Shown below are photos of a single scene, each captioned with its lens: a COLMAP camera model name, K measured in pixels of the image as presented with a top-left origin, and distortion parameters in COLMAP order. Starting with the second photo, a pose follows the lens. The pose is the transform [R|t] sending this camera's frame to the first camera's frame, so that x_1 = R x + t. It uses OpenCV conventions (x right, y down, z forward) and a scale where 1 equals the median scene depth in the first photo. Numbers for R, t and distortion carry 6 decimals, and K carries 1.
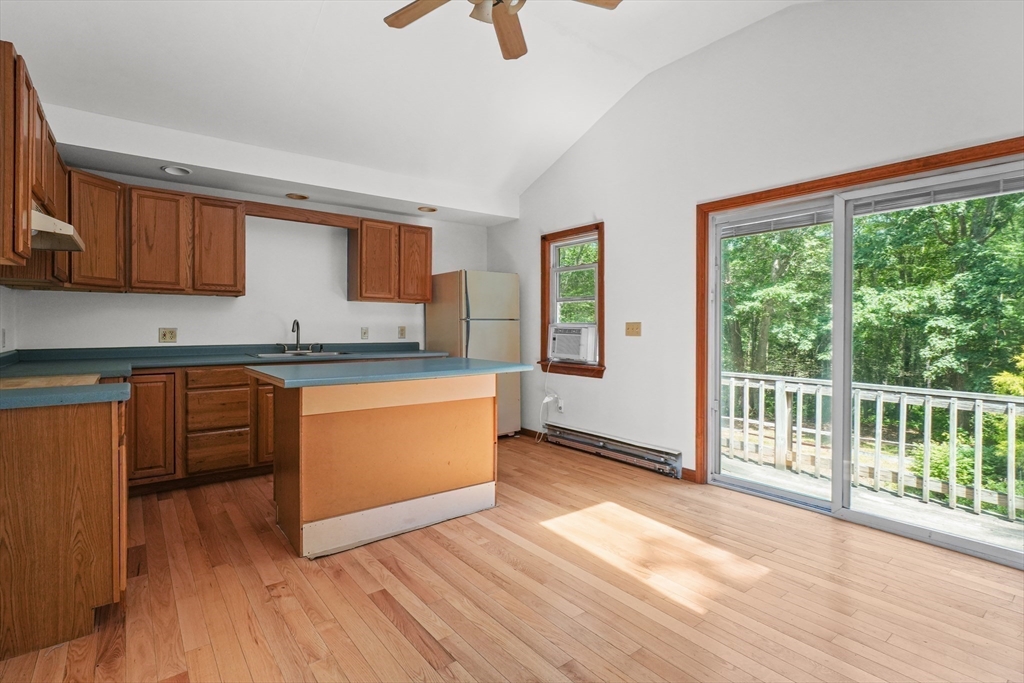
lens RADIAL K [[500.3, 0, 513.6], [0, 500.3, 329.2], [0, 0, 1]] dist [-0.001095, 0.000379]
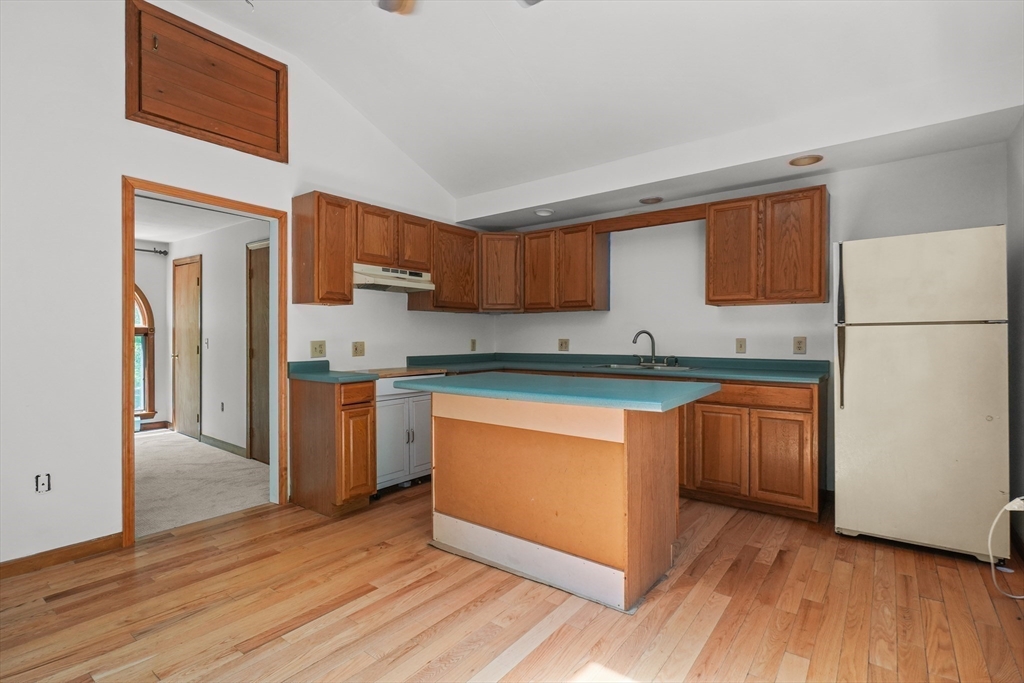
lens RADIAL K [[495.1, 0, 512.0], [0, 495.1, 341.5], [0, 0, 1]] dist [-0.000318, -0.000083]
pose [[0.240398, 0.003970, -0.970666, 0.560077], [-0.003490, 0.999989, 0.003226, -0.000285], [0.970668, 0.002612, 0.240409, 0.706148]]
